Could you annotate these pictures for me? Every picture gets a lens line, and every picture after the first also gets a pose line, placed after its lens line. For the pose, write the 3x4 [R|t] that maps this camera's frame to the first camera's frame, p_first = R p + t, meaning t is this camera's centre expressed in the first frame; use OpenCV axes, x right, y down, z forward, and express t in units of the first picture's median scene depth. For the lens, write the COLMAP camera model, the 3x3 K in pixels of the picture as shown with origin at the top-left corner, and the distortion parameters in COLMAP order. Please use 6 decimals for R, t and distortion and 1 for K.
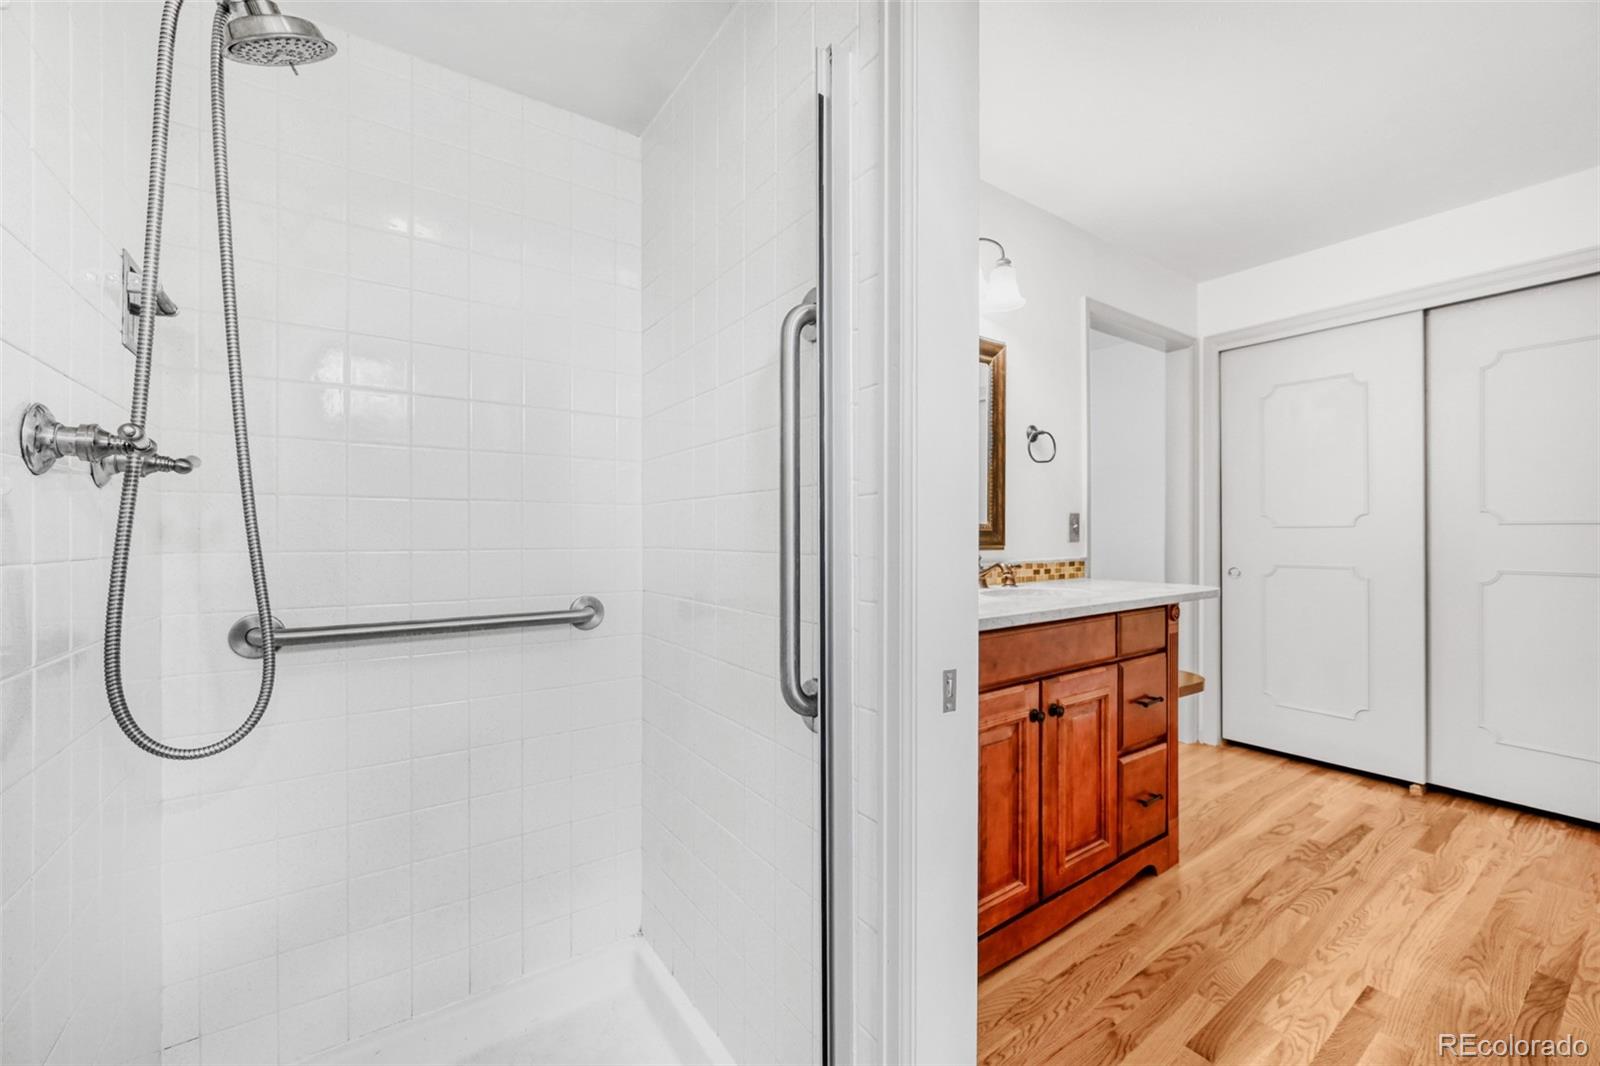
lens RADIAL K [[633.3, 0, 800.4], [0, 633.3, 535.9], [0, 0, 1]] dist [0.000667, 0.000288]
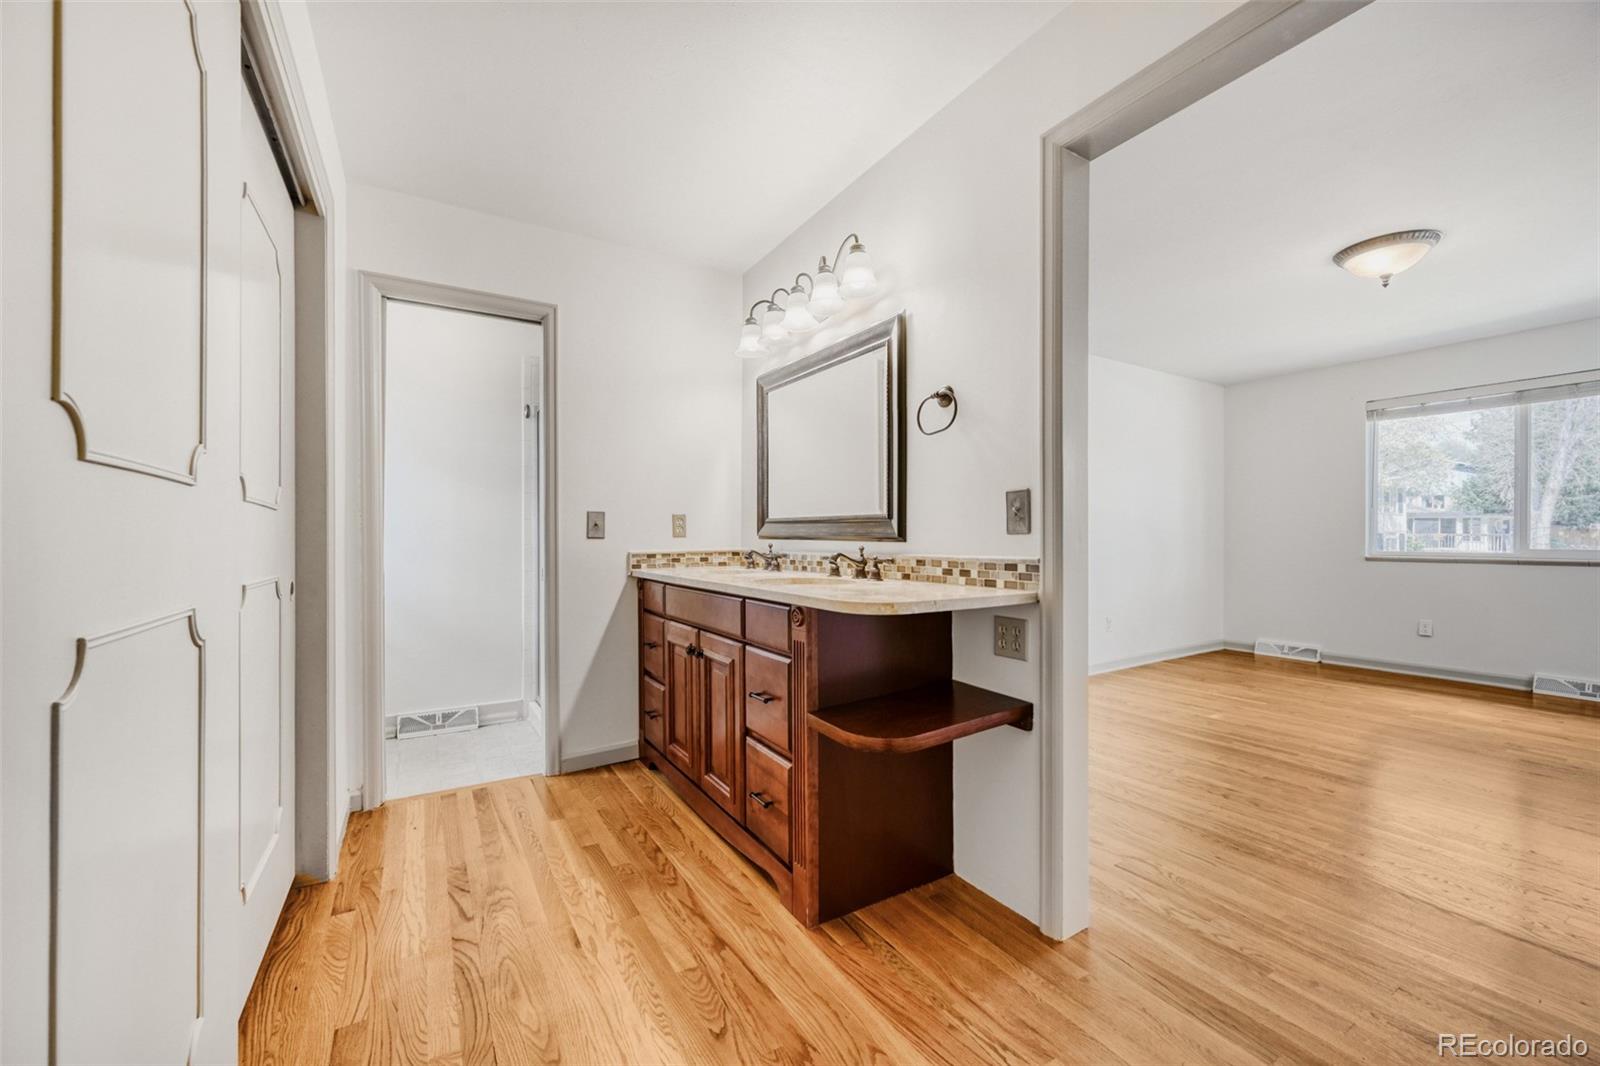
lens RADIAL K [[633.3, 0, 800.4], [0, 633.3, 535.9], [0, 0, 1]] dist [0.000667, 0.000288]
pose [[-0.069411, 0.002320, -0.997585, 1.238095], [-0.001503, 0.999996, 0.002430, 0.011630], [0.997587, 0.001668, -0.069408, 0.925369]]
